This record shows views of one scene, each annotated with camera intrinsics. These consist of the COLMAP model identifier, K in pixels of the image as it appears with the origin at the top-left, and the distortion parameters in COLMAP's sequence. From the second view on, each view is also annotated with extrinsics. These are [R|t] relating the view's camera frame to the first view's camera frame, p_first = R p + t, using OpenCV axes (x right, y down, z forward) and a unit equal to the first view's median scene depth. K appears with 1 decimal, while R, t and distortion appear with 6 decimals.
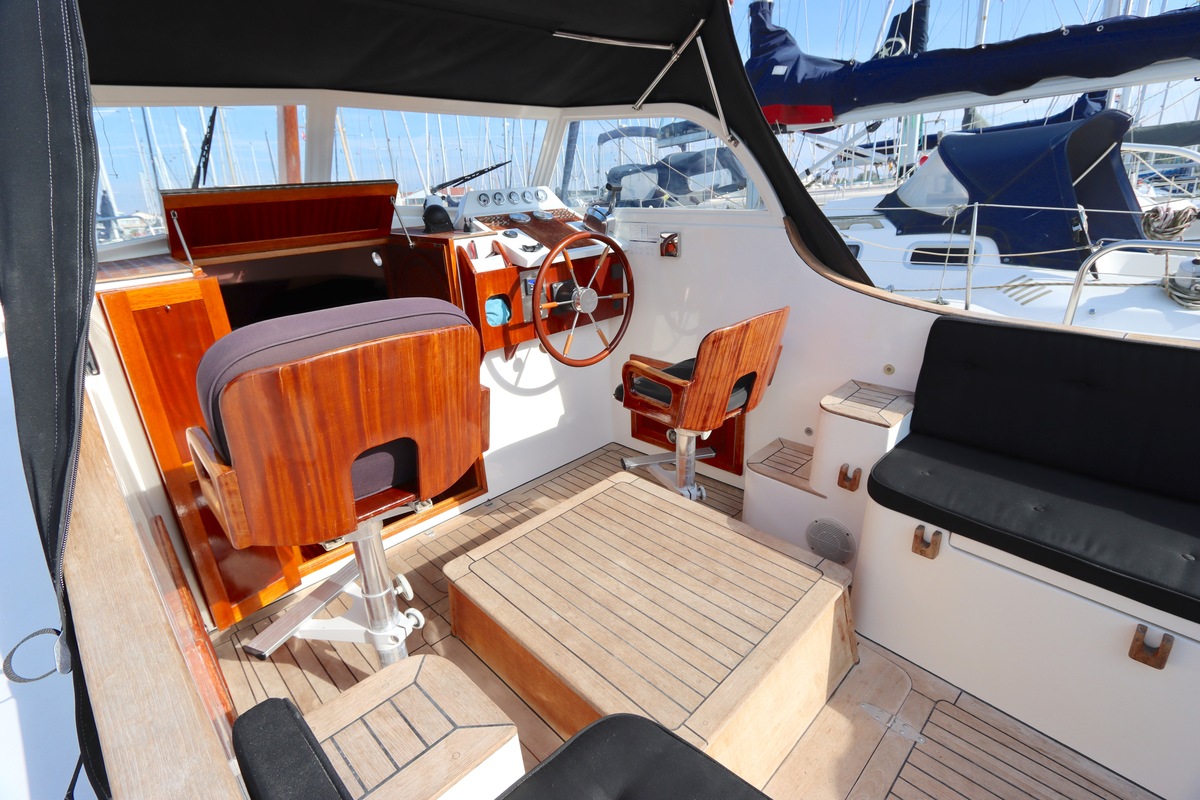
lens RADIAL K [[570.3, 0, 618.0], [0, 570.3, 398.0], [0, 0, 1]] dist [-0.029191, 0.006746]
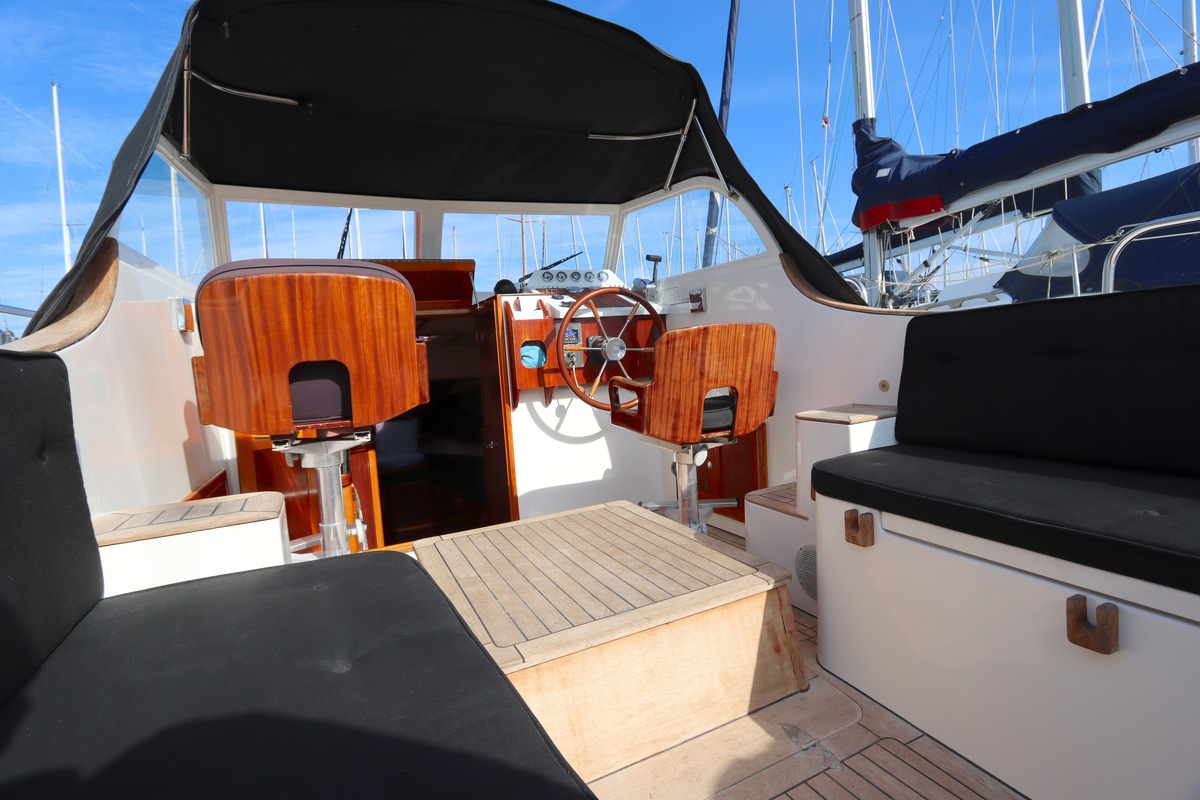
lens RADIAL K [[570.3, 0, 605.1], [0, 570.3, 383.5], [0, 0, 1]] dist [-0.029191, 0.006746]
pose [[0.947335, -0.007464, -0.320158, 0.288351], [-0.082679, 0.960136, -0.267027, 0.193948], [0.309388, 0.279435, 0.908953, 0.017485]]
